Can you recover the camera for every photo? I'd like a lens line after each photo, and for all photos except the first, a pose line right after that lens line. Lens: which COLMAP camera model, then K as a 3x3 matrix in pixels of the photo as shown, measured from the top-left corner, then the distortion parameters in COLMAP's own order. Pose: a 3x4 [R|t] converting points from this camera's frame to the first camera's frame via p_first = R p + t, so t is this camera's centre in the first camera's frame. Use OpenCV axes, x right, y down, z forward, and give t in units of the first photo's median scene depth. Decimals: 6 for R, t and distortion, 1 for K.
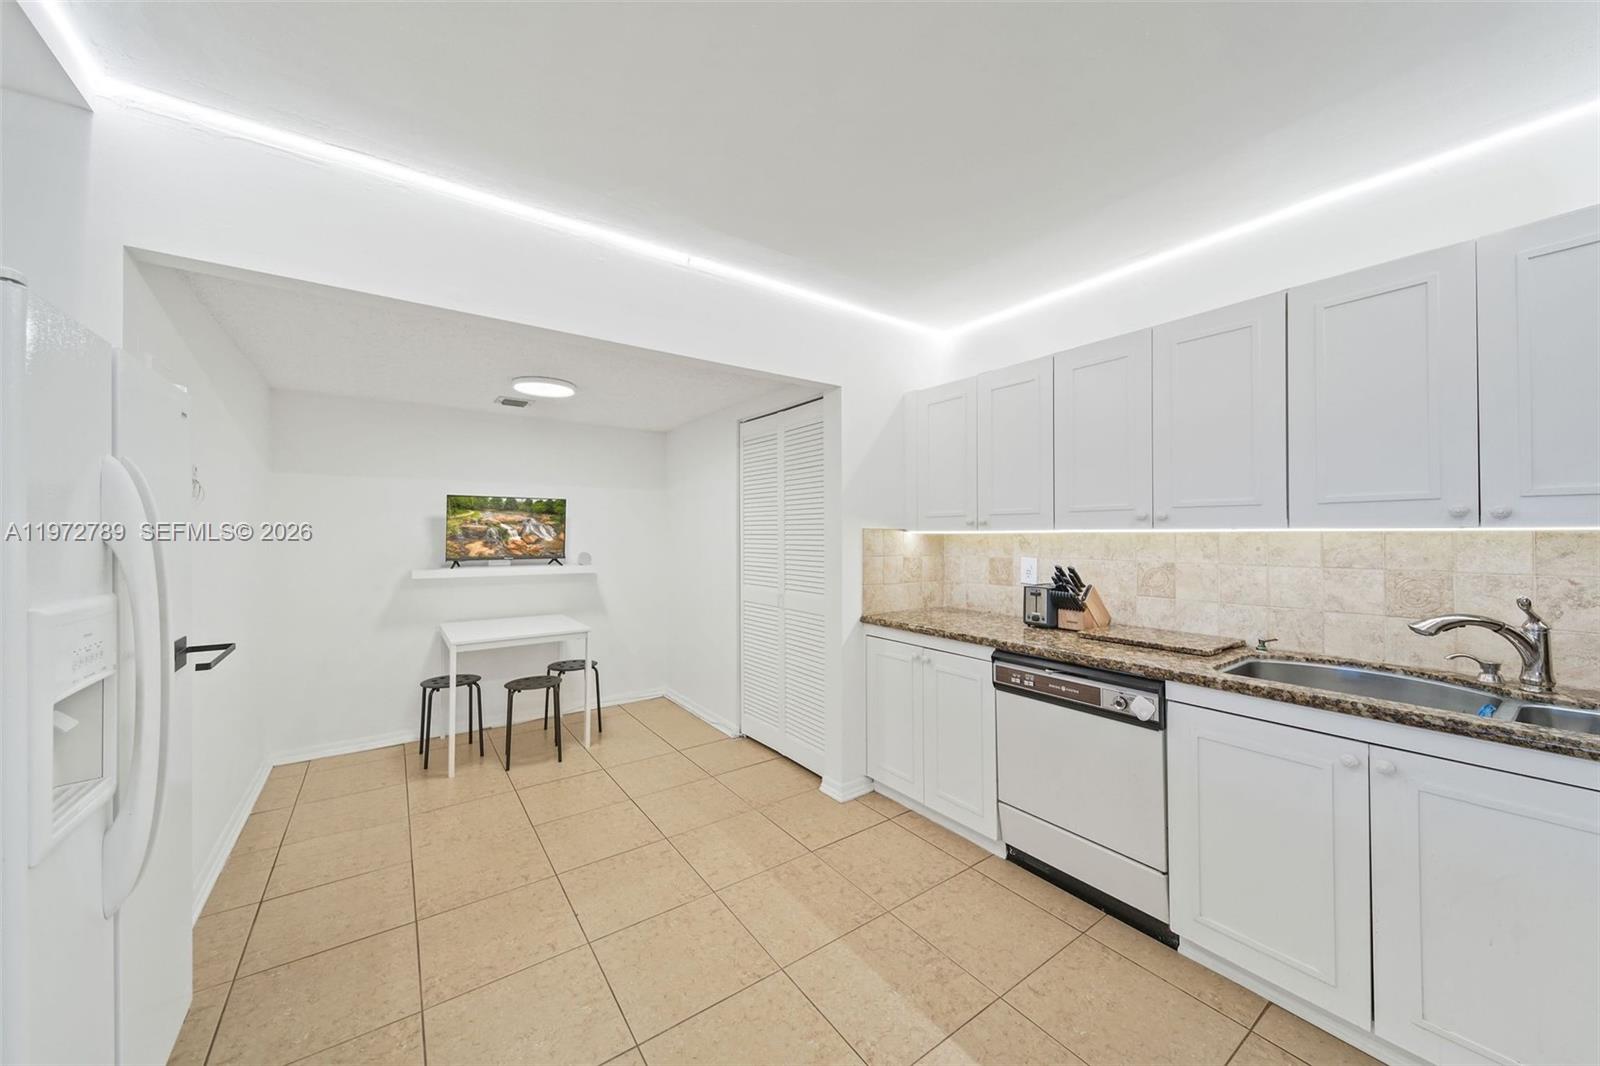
lens RADIAL K [[568.3, 0, 779.5], [0, 568.3, 529.6], [0, 0, 1]] dist [0.000050, 0.000002]
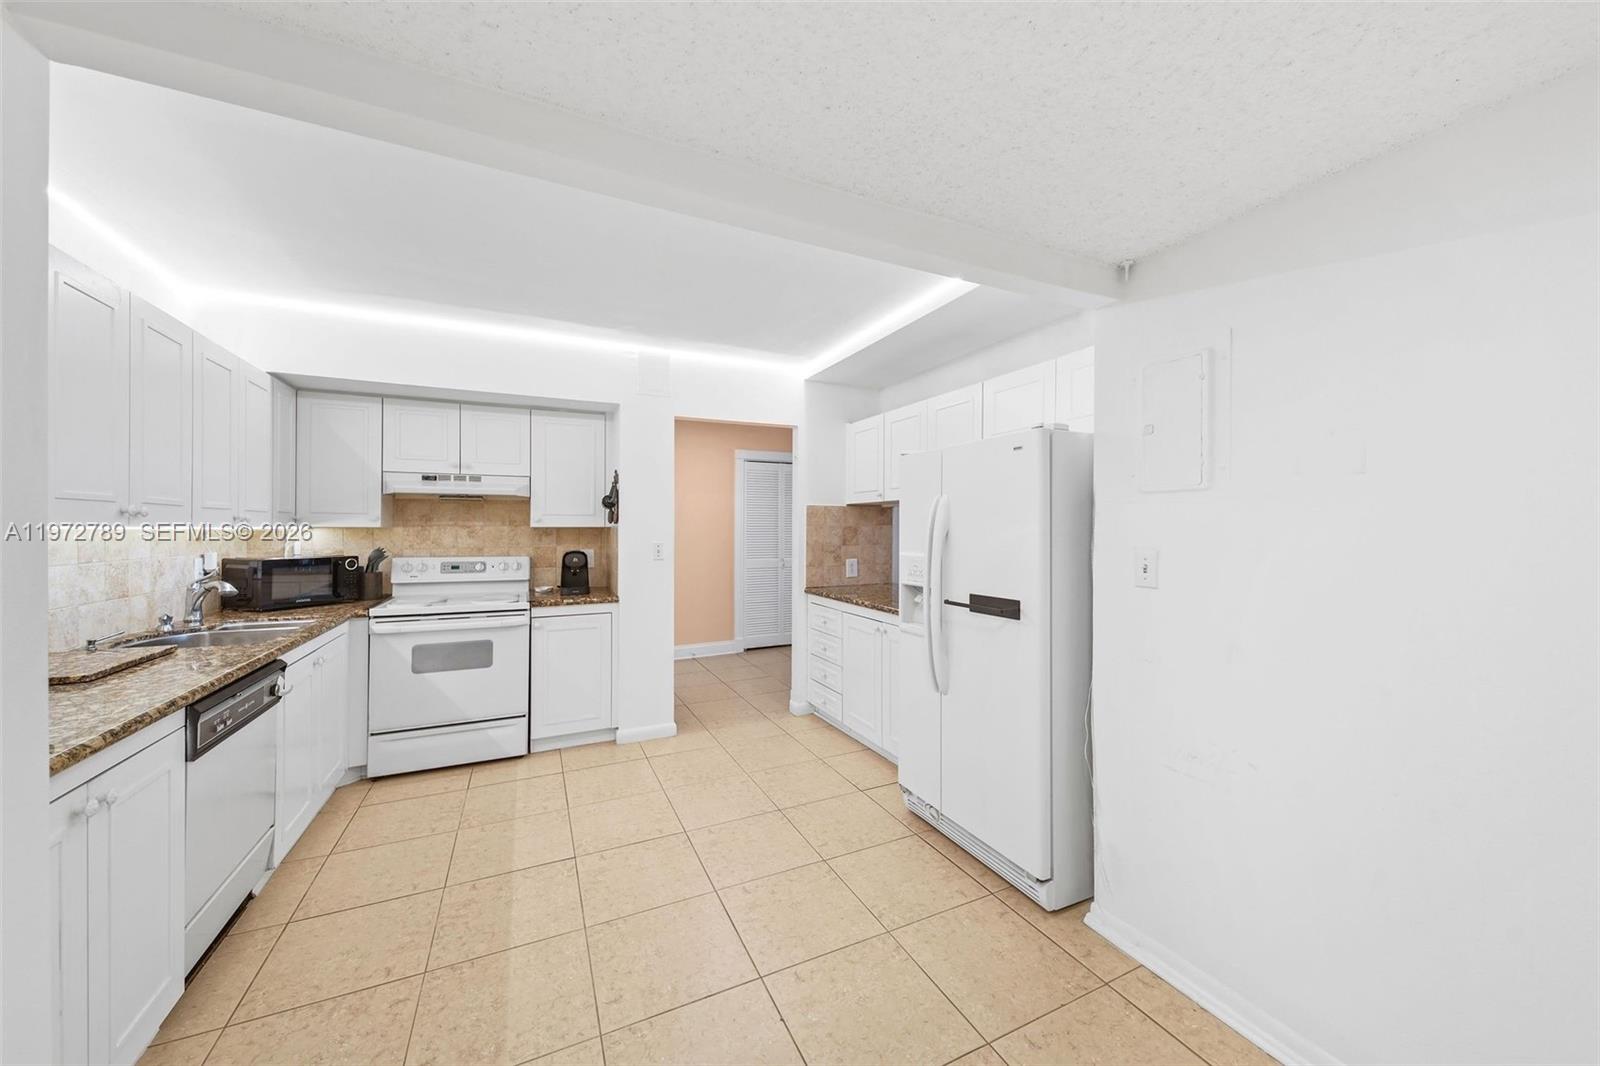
lens RADIAL K [[574.6, 0, 799.4], [0, 574.6, 518.4], [0, 0, 1]] dist [0.000400, 0.000034]
pose [[-0.988826, 0.000199, 0.149073, -0.514062], [-0.001836, 0.999907, -0.013517, -0.005055], [-0.149062, -0.013639, -0.988734, 1.843290]]
